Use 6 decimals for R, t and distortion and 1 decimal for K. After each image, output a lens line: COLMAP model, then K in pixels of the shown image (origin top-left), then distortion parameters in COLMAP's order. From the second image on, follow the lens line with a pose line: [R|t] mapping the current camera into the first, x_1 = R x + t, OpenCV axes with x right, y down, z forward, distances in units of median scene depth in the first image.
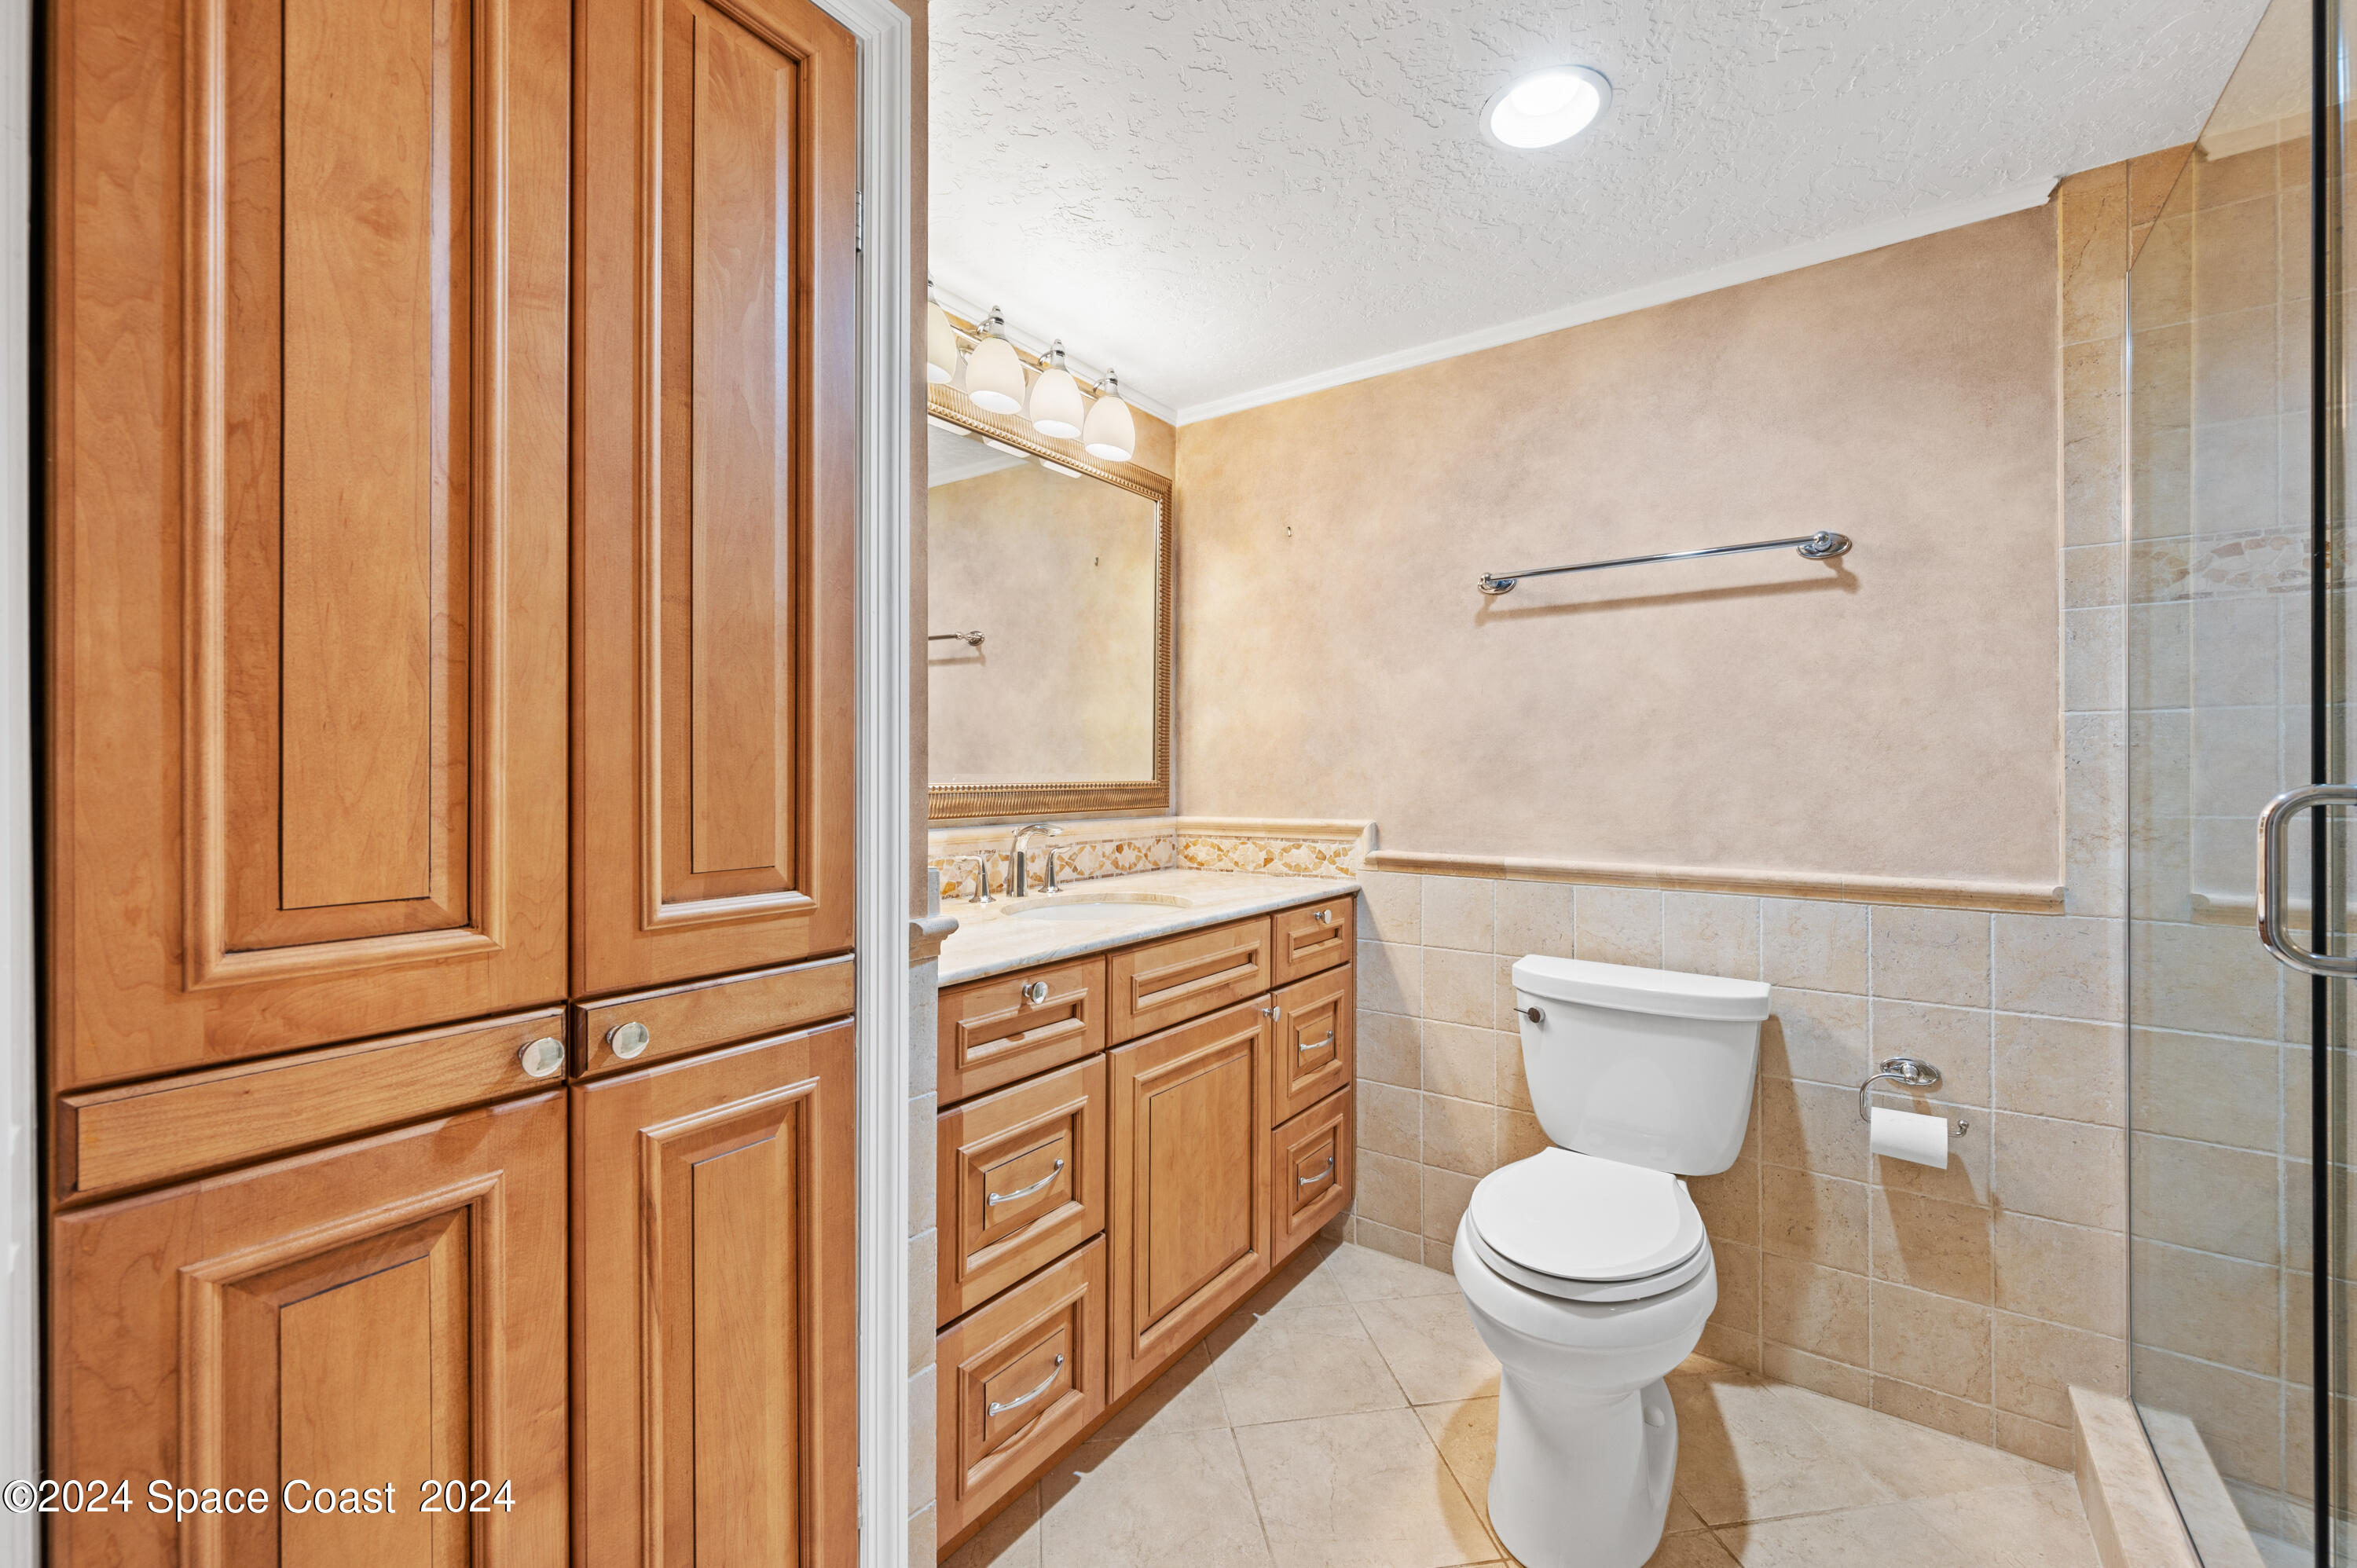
lens RADIAL K [[931.7, 0, 1175.0], [0, 931.7, 800.4], [0, 0, 1]] dist [-0.000716, -0.000355]
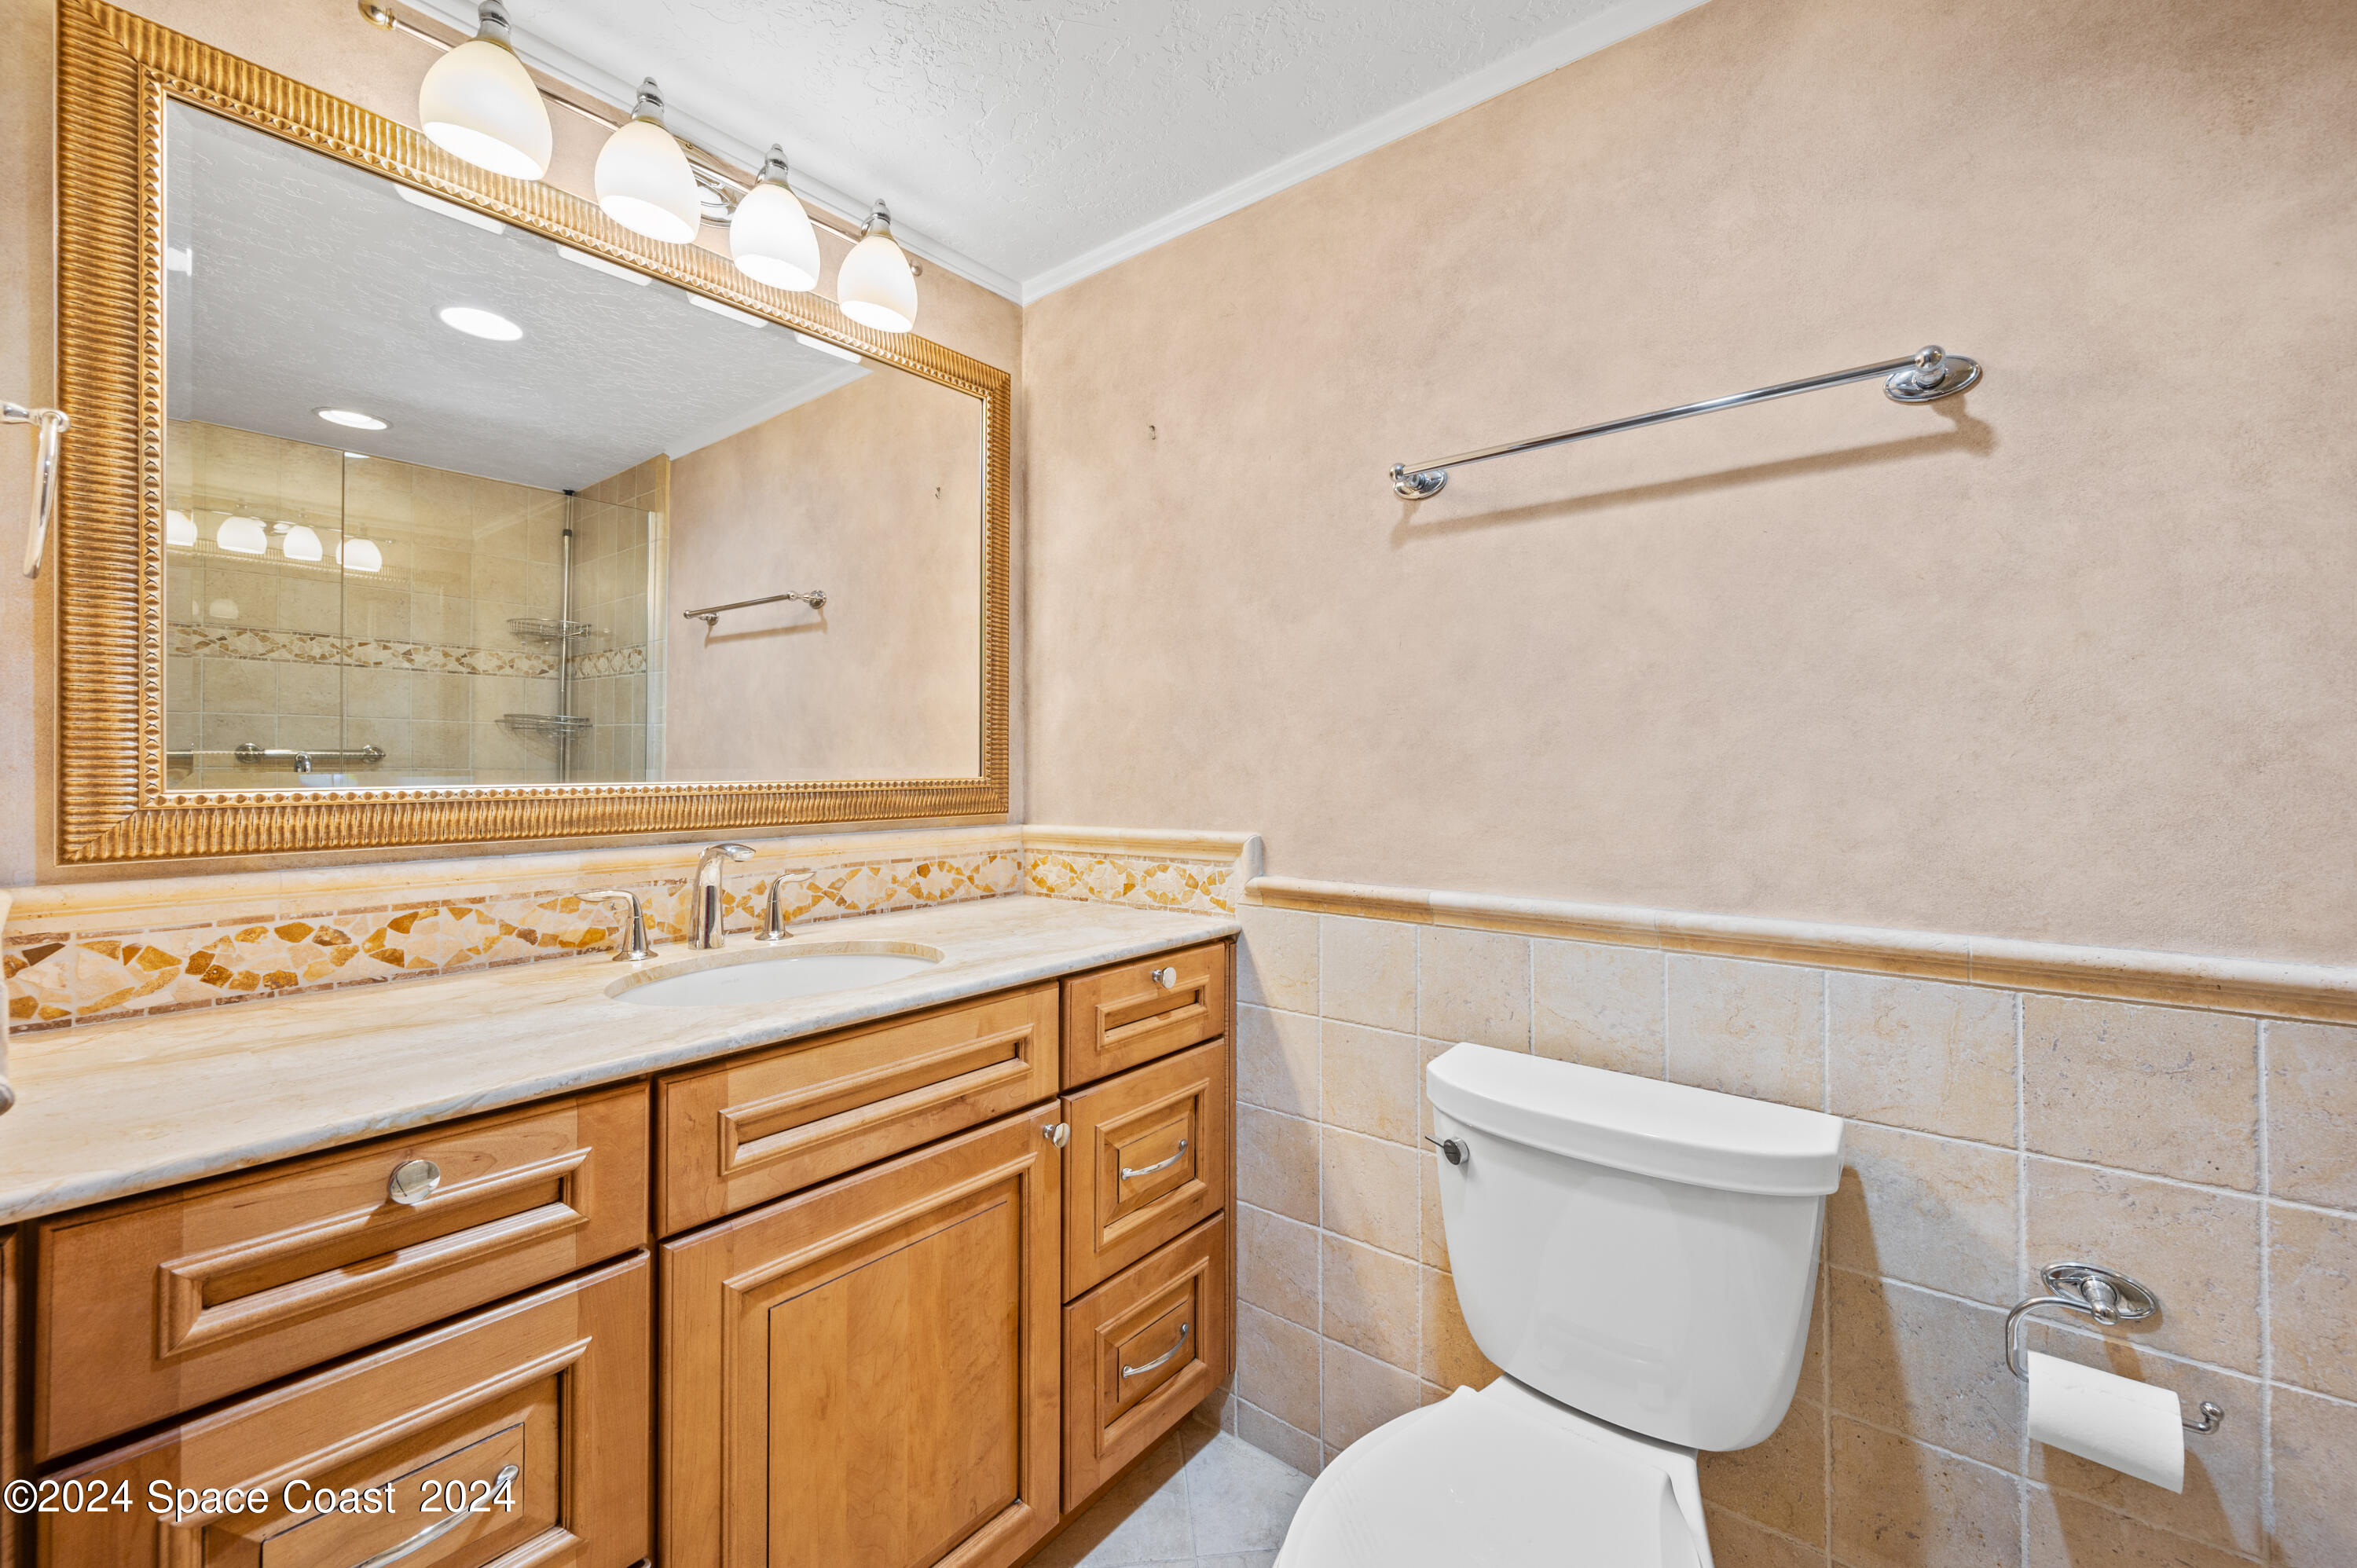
lens RADIAL K [[929.1, 0, 1185.8], [0, 929.1, 788.4], [0, 0, 1]] dist [-0.001353, 0.000468]
pose [[0.998480, -0.002636, -0.055059, 0.217521], [0.002375, 0.999986, -0.004816, -0.010072], [0.055071, 0.004678, 0.998471, 0.329317]]
